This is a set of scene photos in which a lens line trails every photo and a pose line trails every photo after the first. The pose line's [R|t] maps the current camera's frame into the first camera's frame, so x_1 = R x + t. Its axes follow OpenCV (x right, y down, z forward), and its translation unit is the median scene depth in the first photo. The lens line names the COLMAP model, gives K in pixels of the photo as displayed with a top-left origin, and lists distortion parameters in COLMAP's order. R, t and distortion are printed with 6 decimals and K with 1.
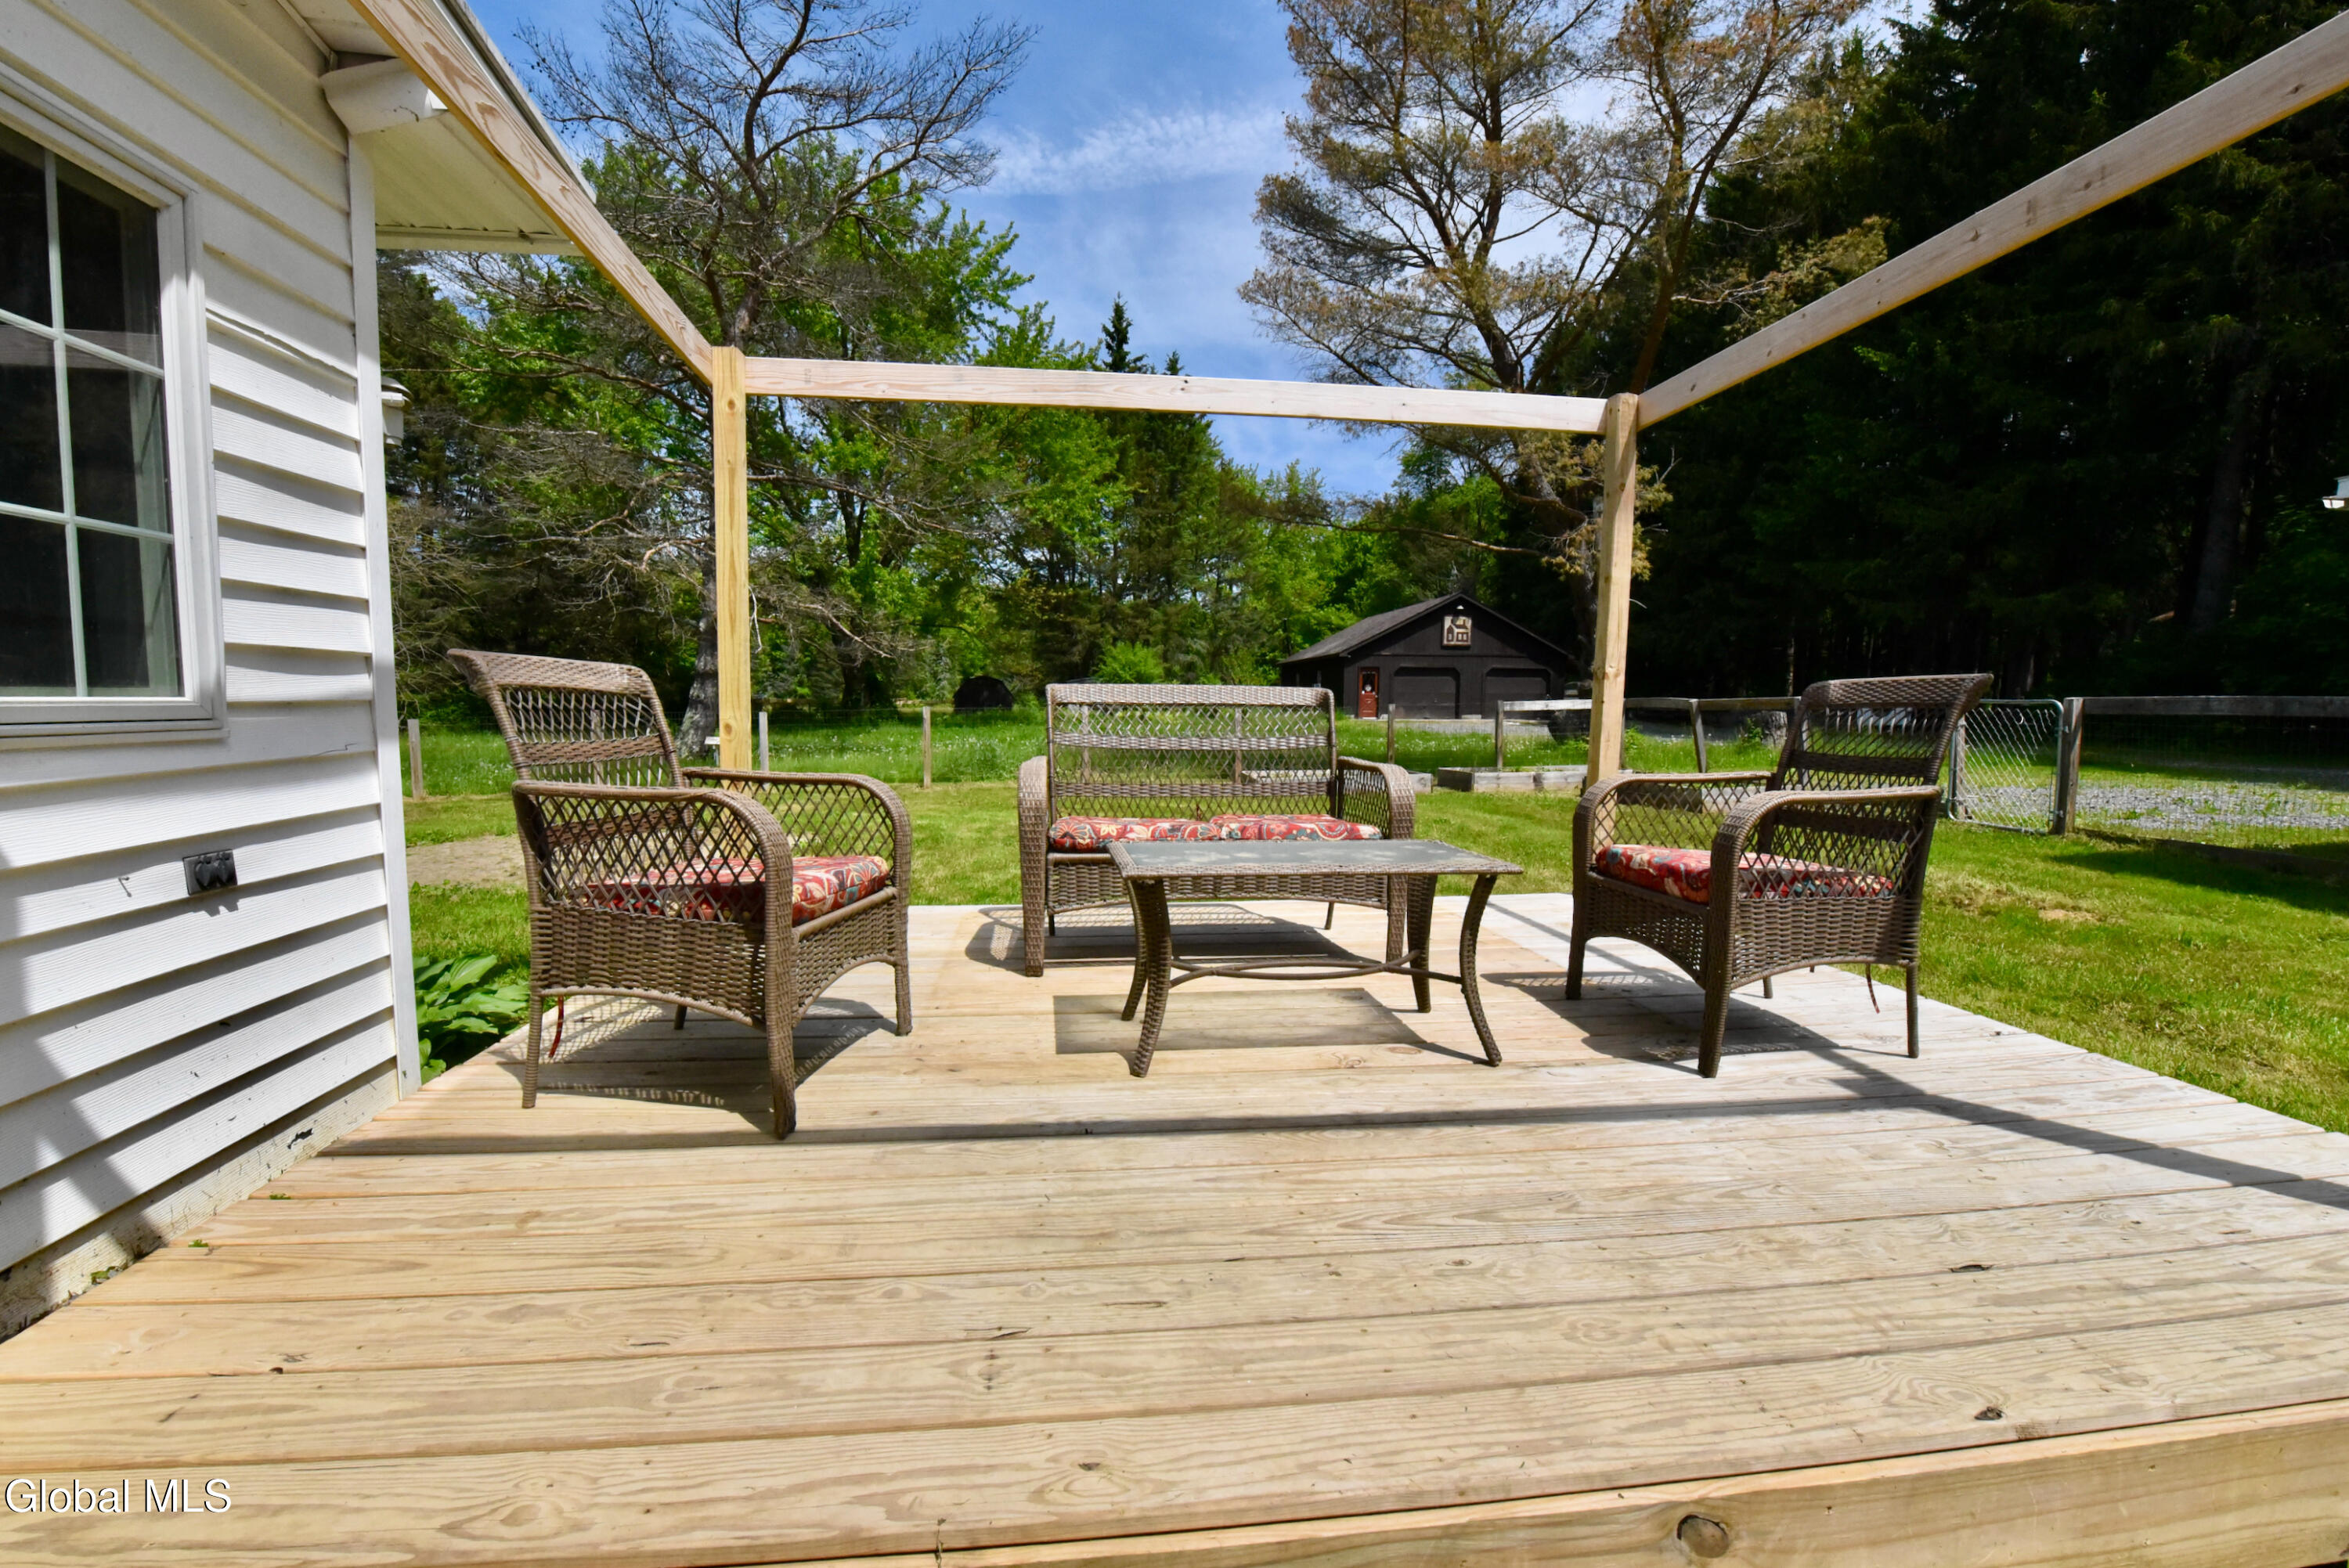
lens RADIAL K [[968.7, 0, 1167.0], [0, 968.7, 788.1], [0, 0, 1]] dist [-0.015688, -0.000219]
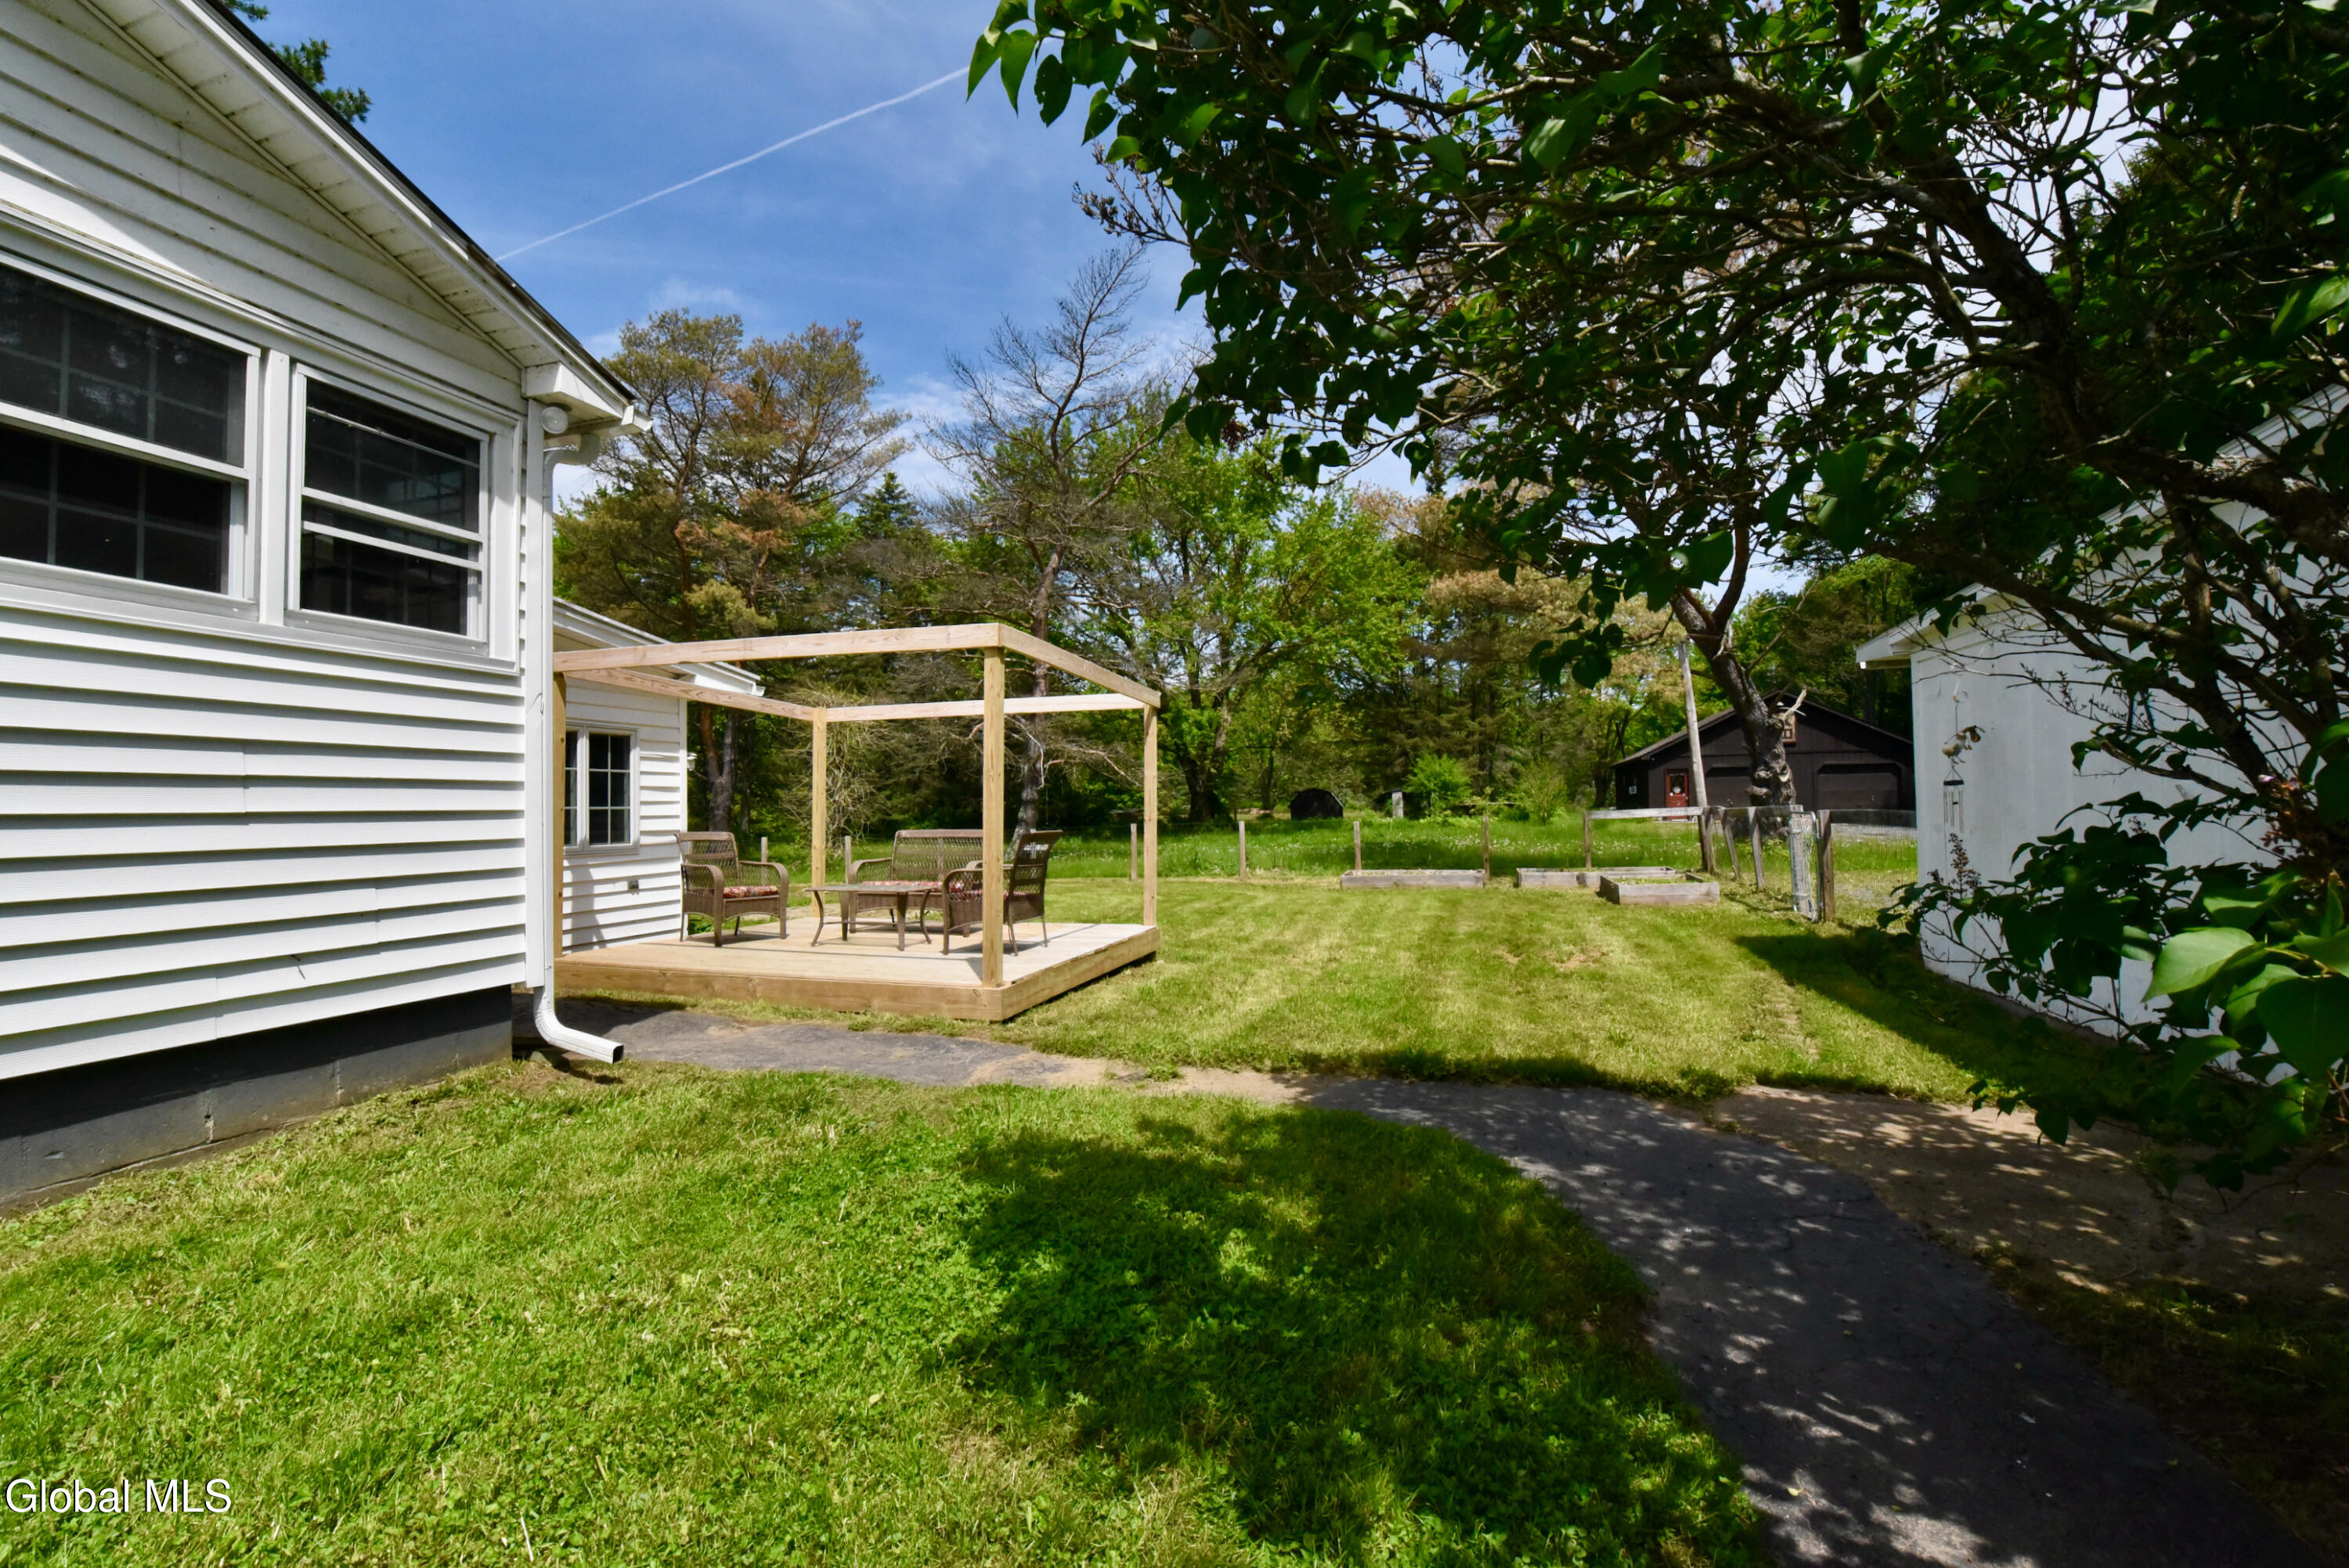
lens RADIAL K [[947.8, 0, 1168.3], [0, 947.8, 790.1], [0, 0, 1]] dist [-0.017640, -0.000954]
pose [[0.908435, -0.030072, -0.416942, 2.447351], [-0.014291, 0.994592, -0.102873, 0.056138], [0.417781, 0.099412, 0.903093, -1.535555]]
